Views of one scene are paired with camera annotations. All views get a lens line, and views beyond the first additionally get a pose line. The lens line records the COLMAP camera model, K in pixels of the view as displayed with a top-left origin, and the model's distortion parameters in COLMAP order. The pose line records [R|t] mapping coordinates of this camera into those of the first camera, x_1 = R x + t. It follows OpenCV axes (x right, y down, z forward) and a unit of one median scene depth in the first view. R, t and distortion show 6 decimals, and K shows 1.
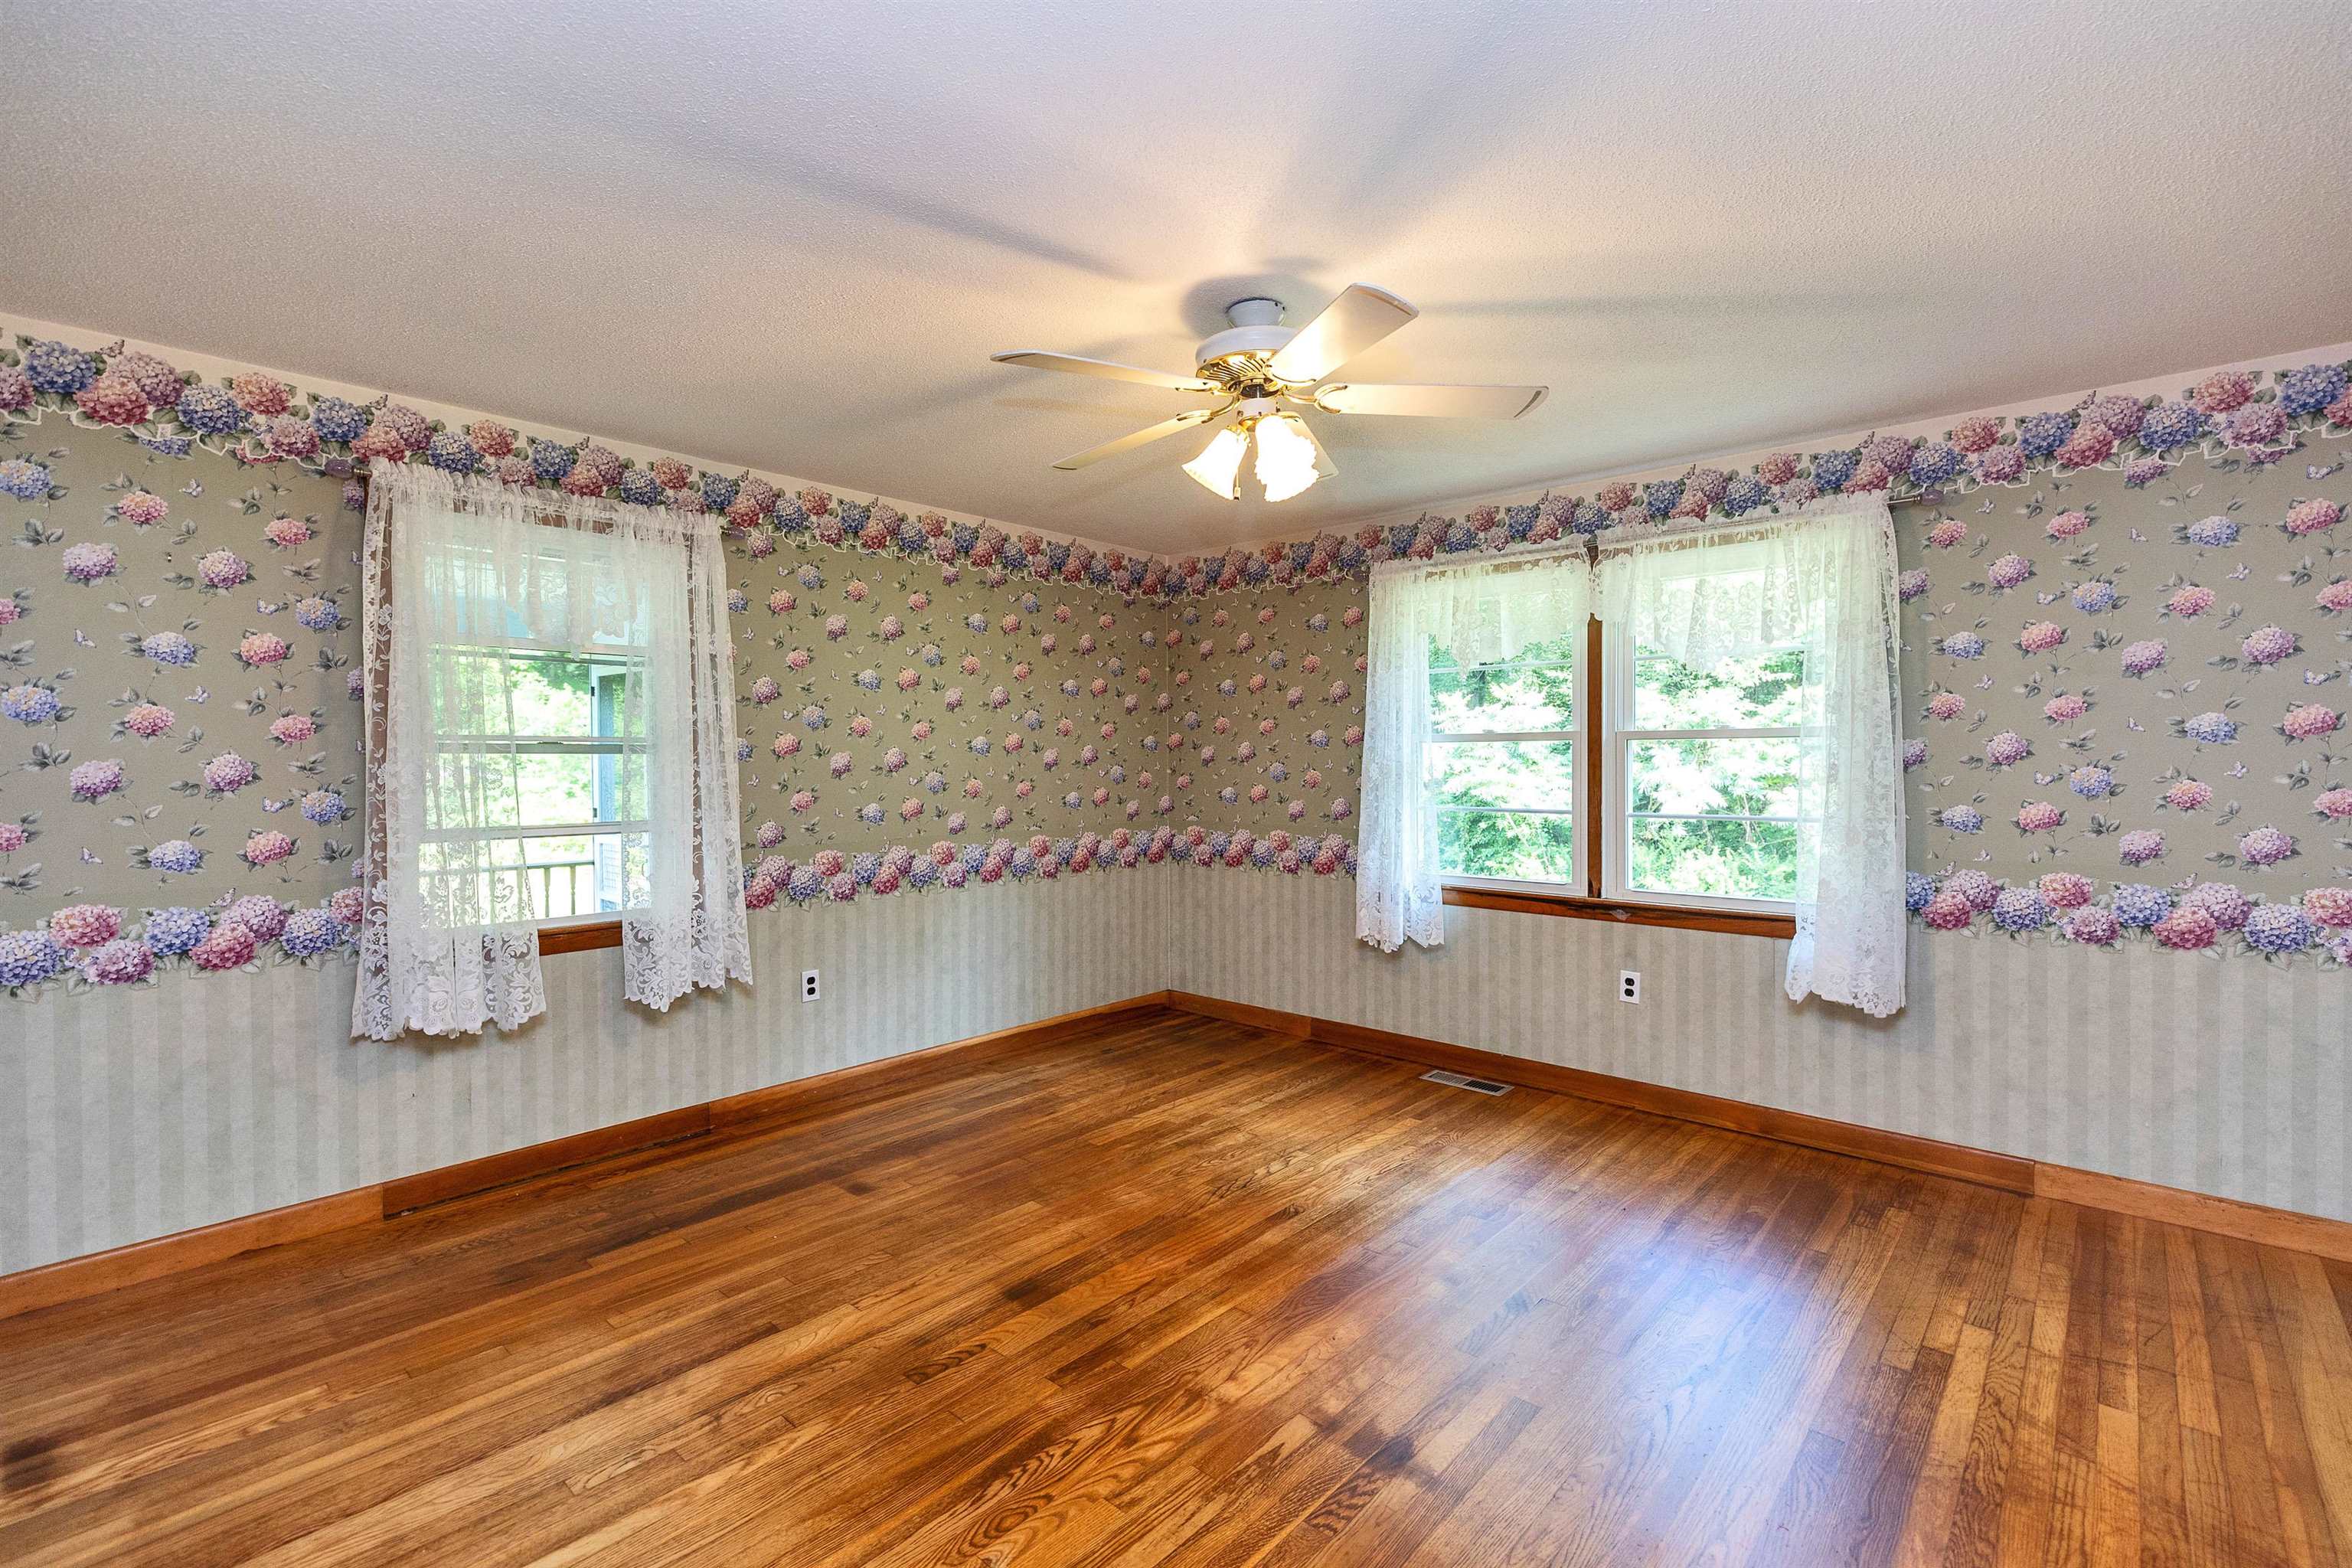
lens RADIAL K [[1063.7, 0, 1163.3], [0, 1063.7, 779.4], [0, 0, 1]] dist [0.002638, 0.000171]
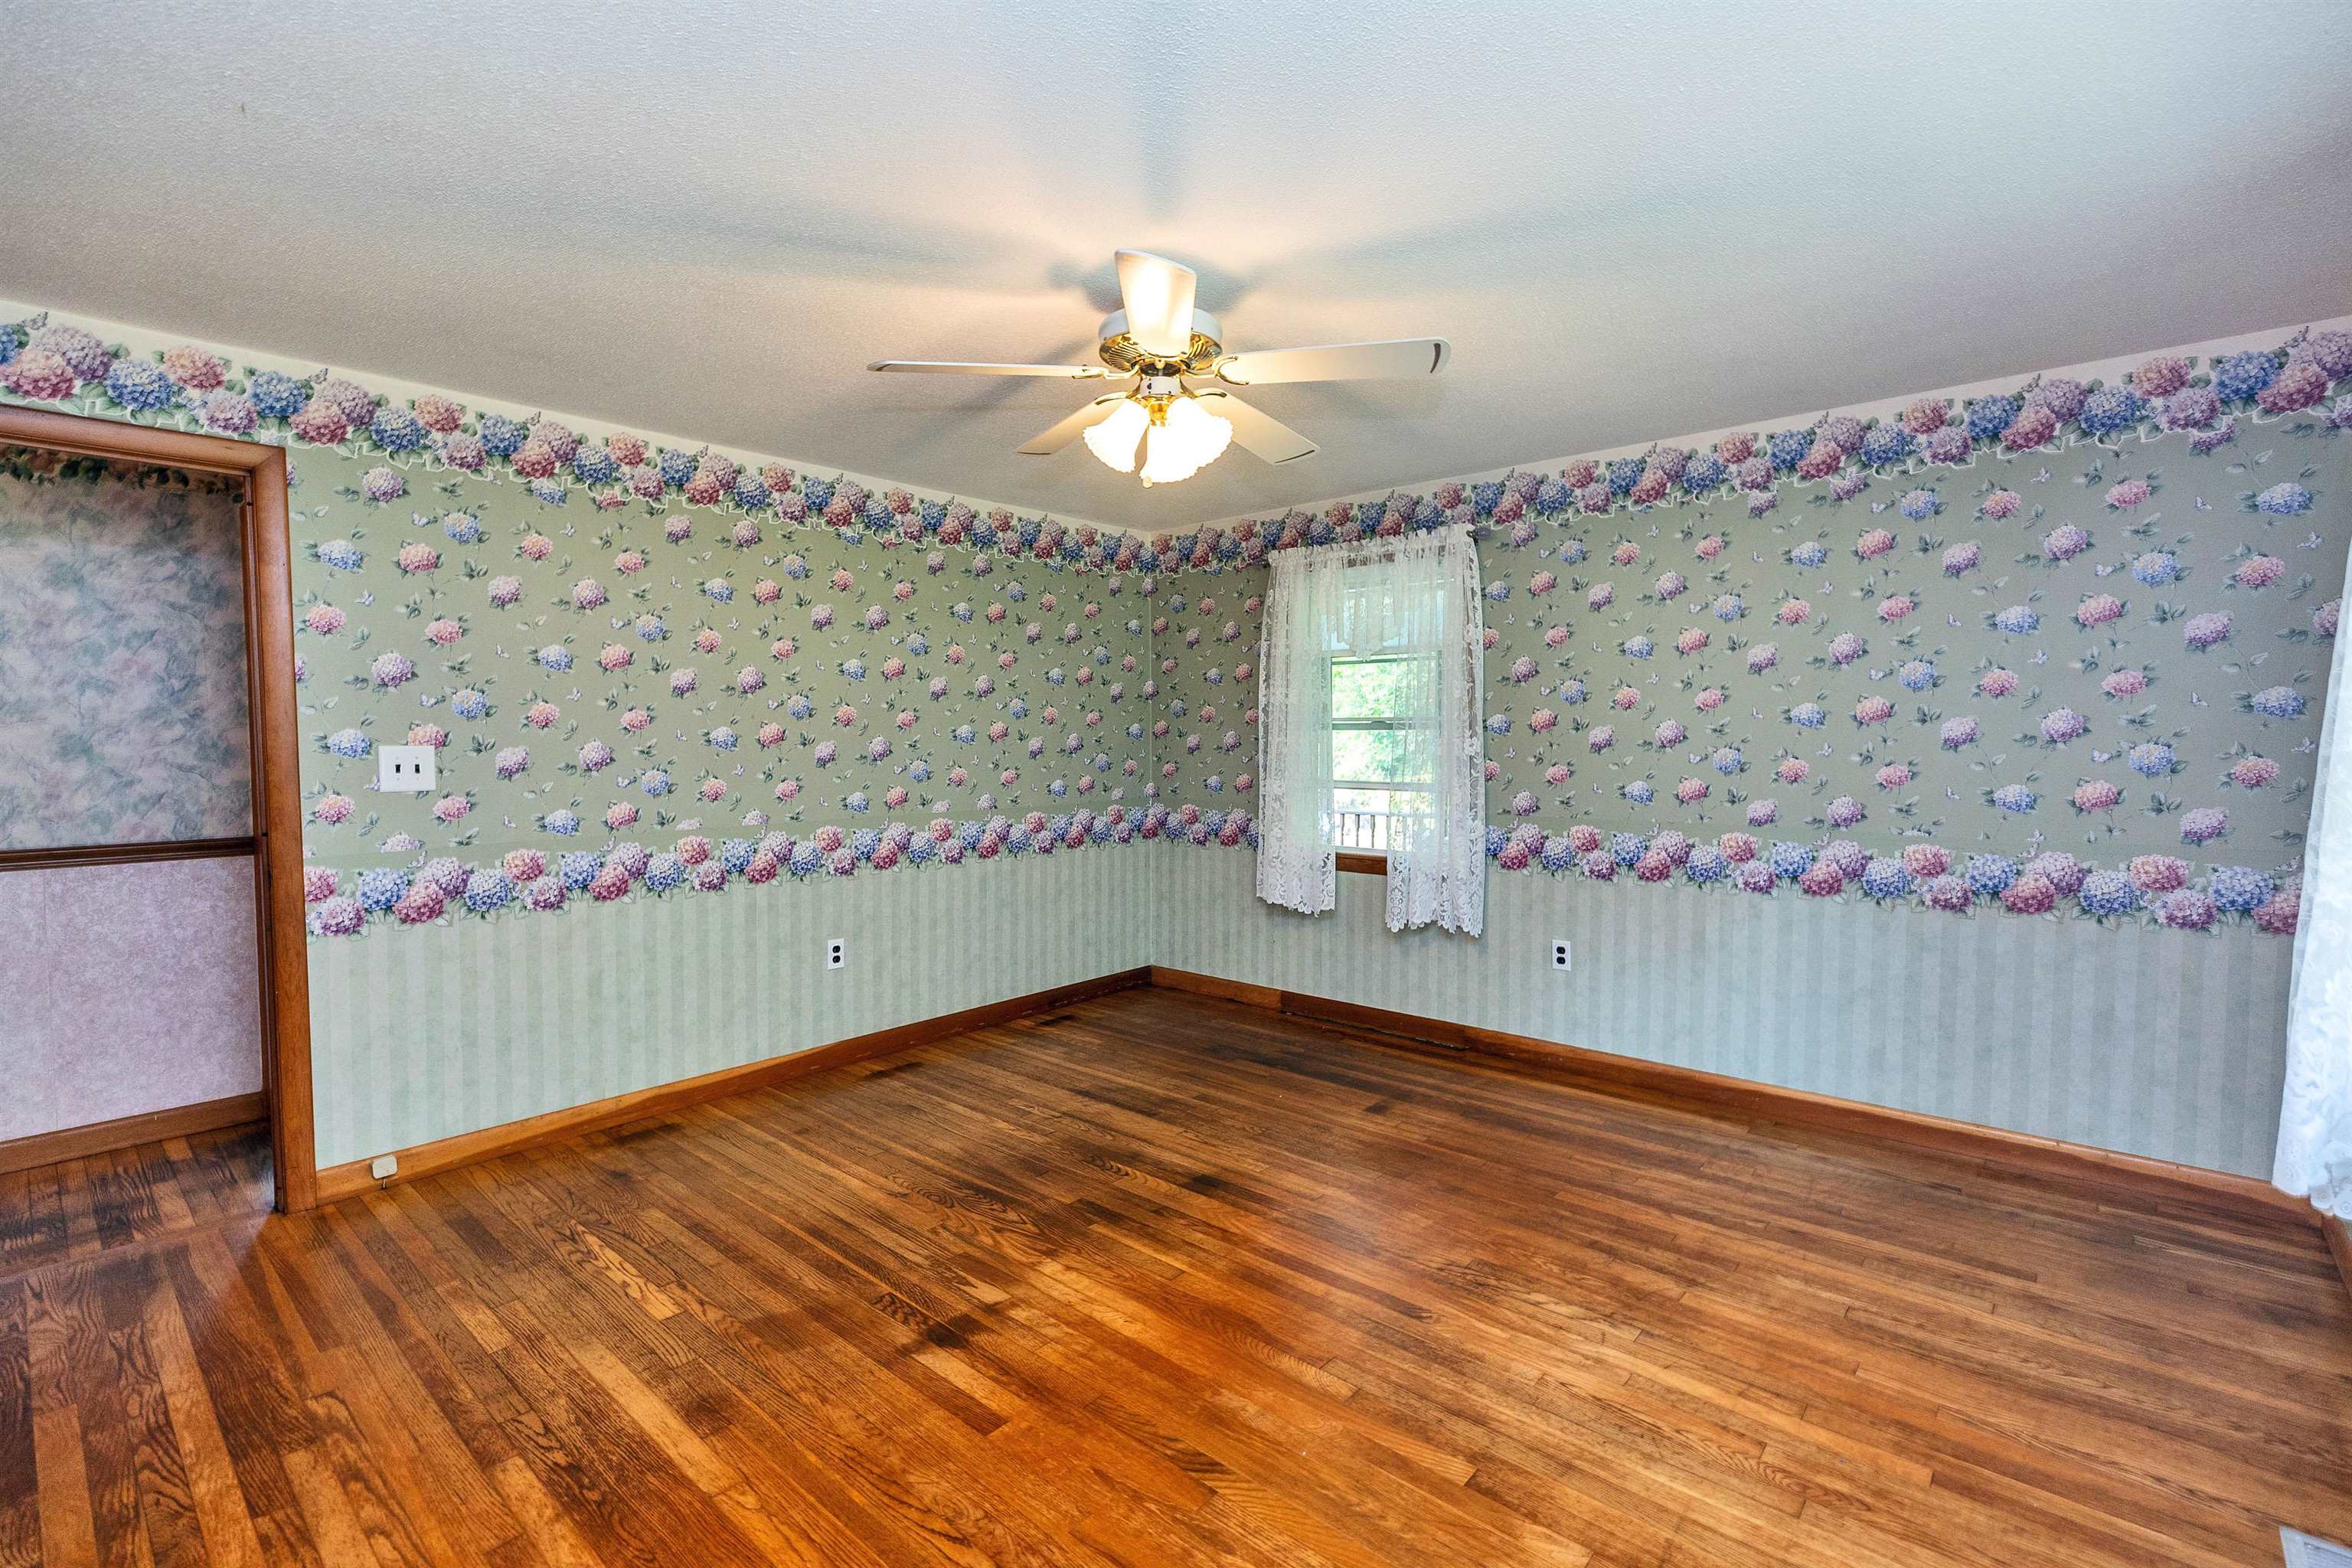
lens RADIAL K [[1061.5, 0, 1177.3], [0, 1061.5, 781.4], [0, 0, 1]] dist [0.002682, -0.000964]
pose [[0.004890, 0.045839, -0.998937, 0.743781], [-0.016552, 0.998816, 0.045753, -0.014718], [0.999851, 0.016311, 0.005643, 0.684382]]
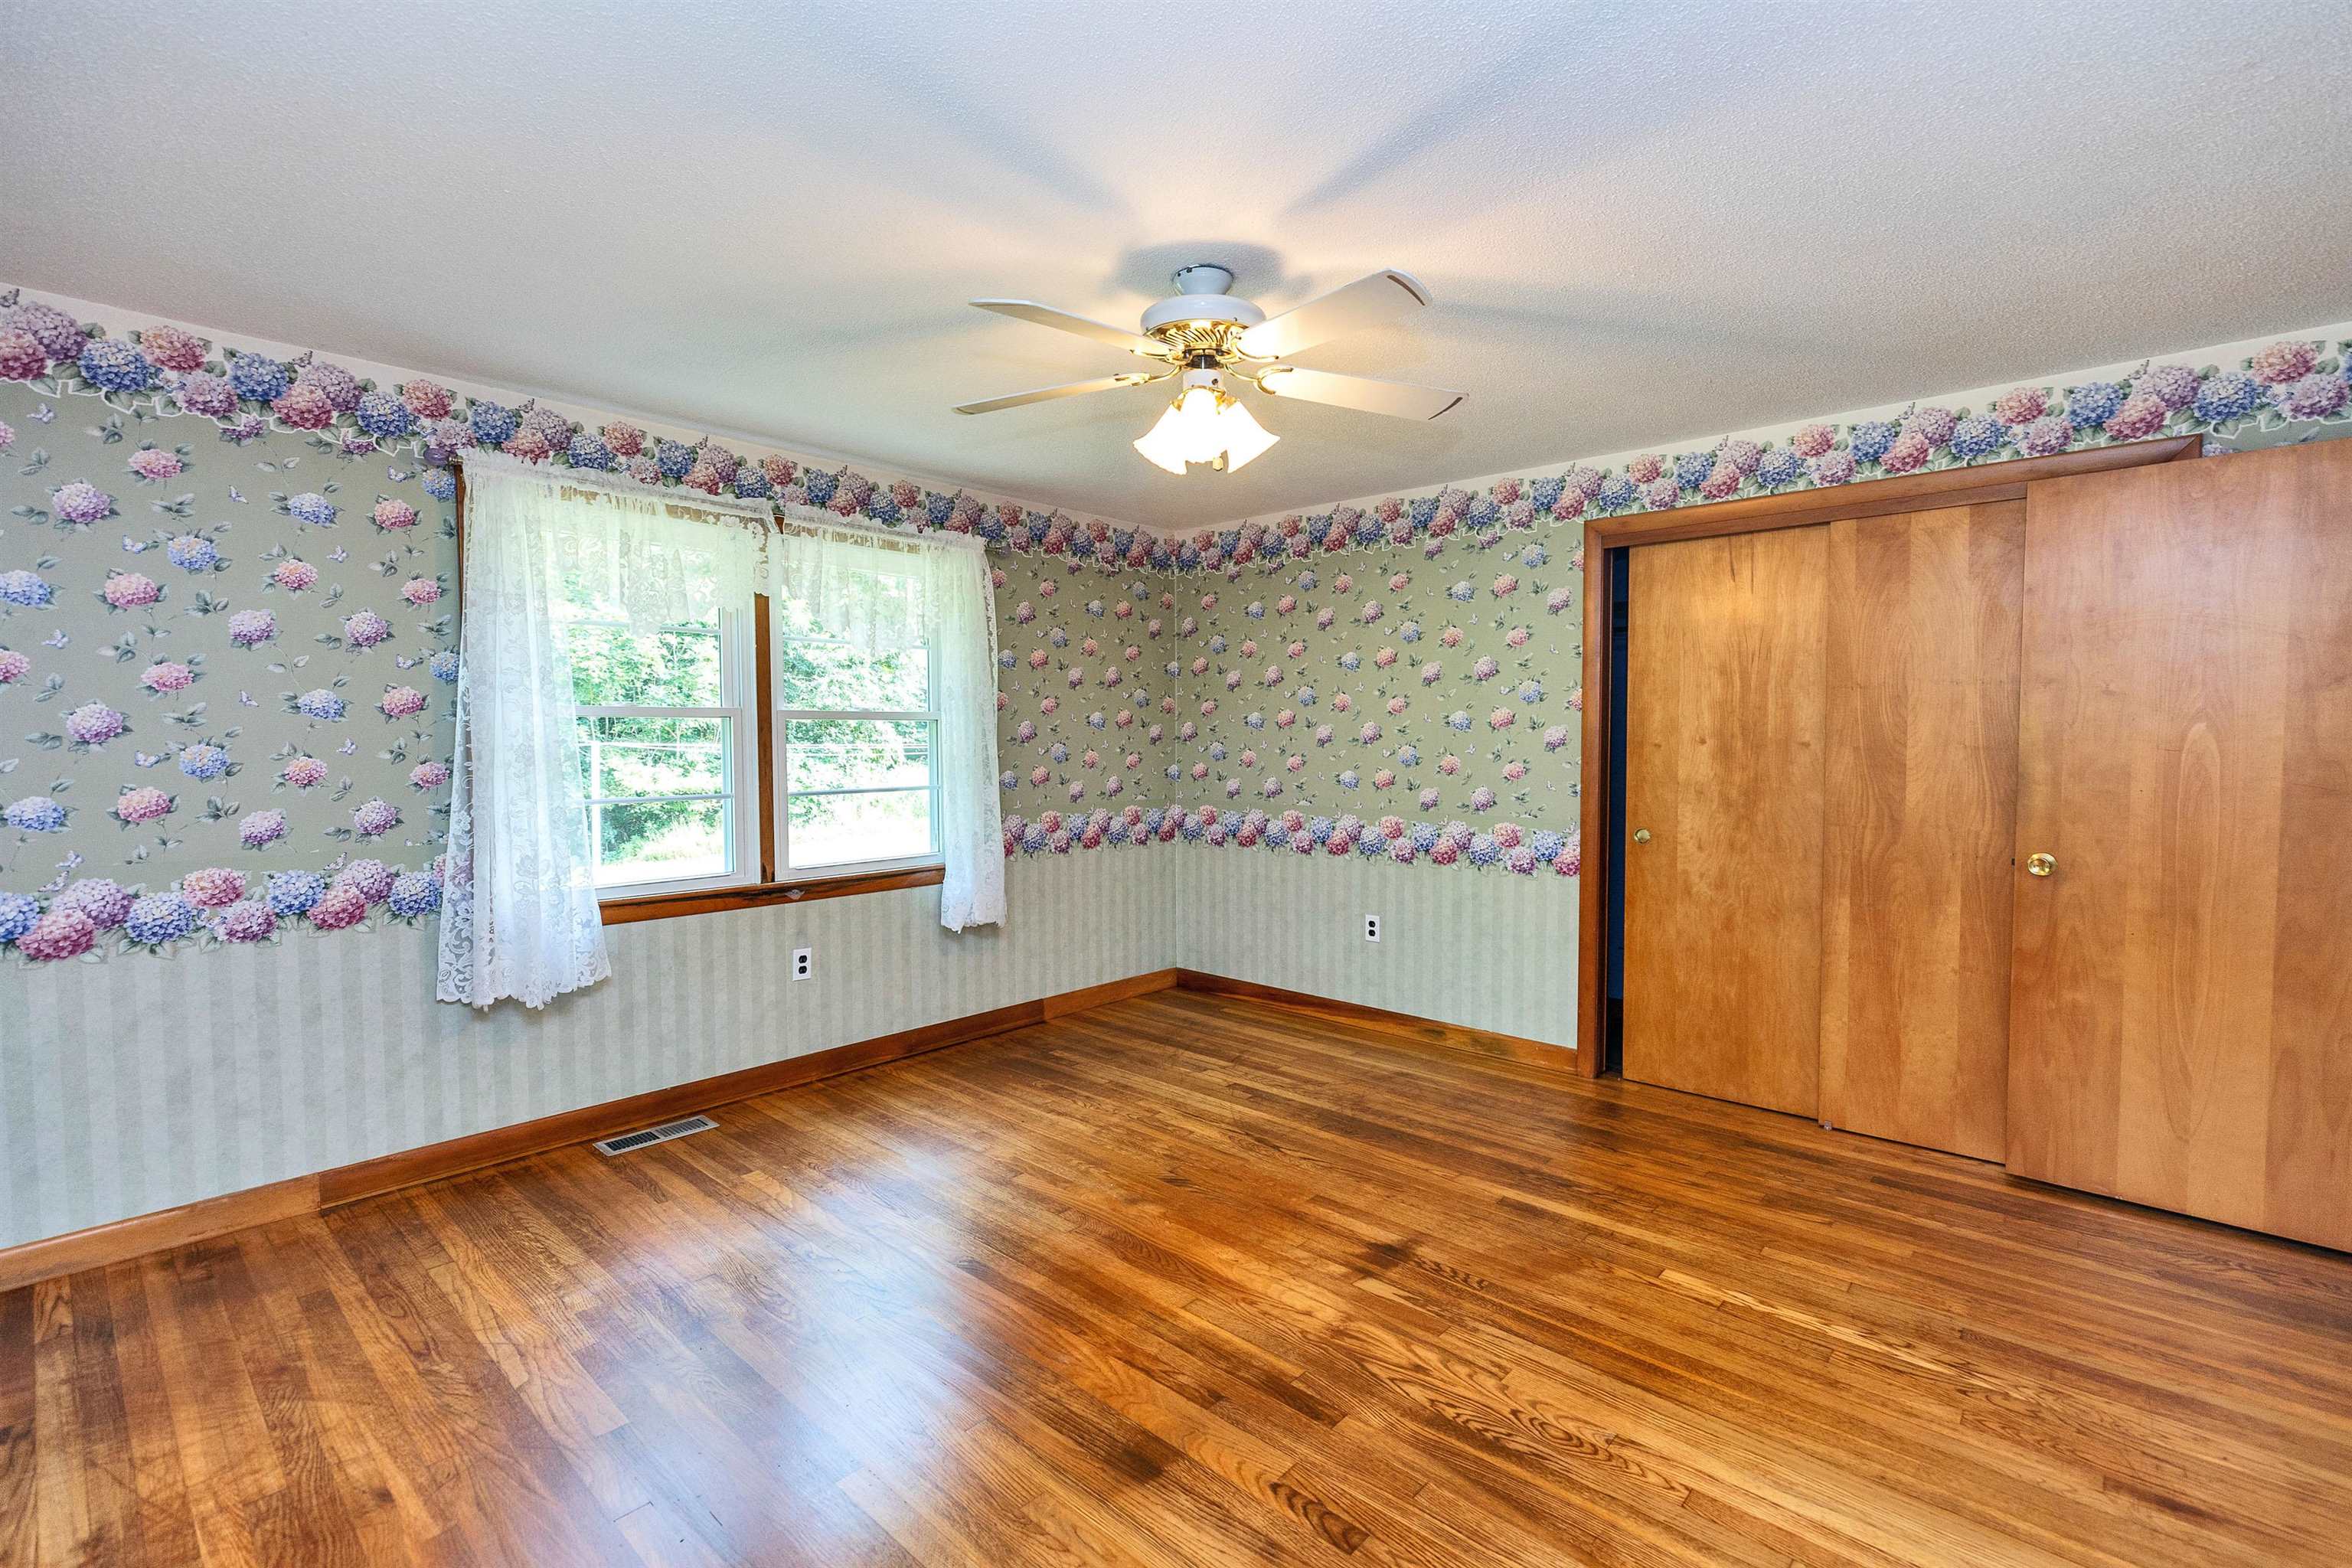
lens RADIAL K [[1034.9, 0, 1209.2], [0, 1034.9, 773.8], [0, 0, 1]] dist [0.002261, 0.000338]
pose [[-0.015053, -0.031219, 0.999399, -0.592967], [0.021877, 0.999263, 0.031544, -0.008399], [-0.999647, 0.022339, -0.014358, 0.683516]]
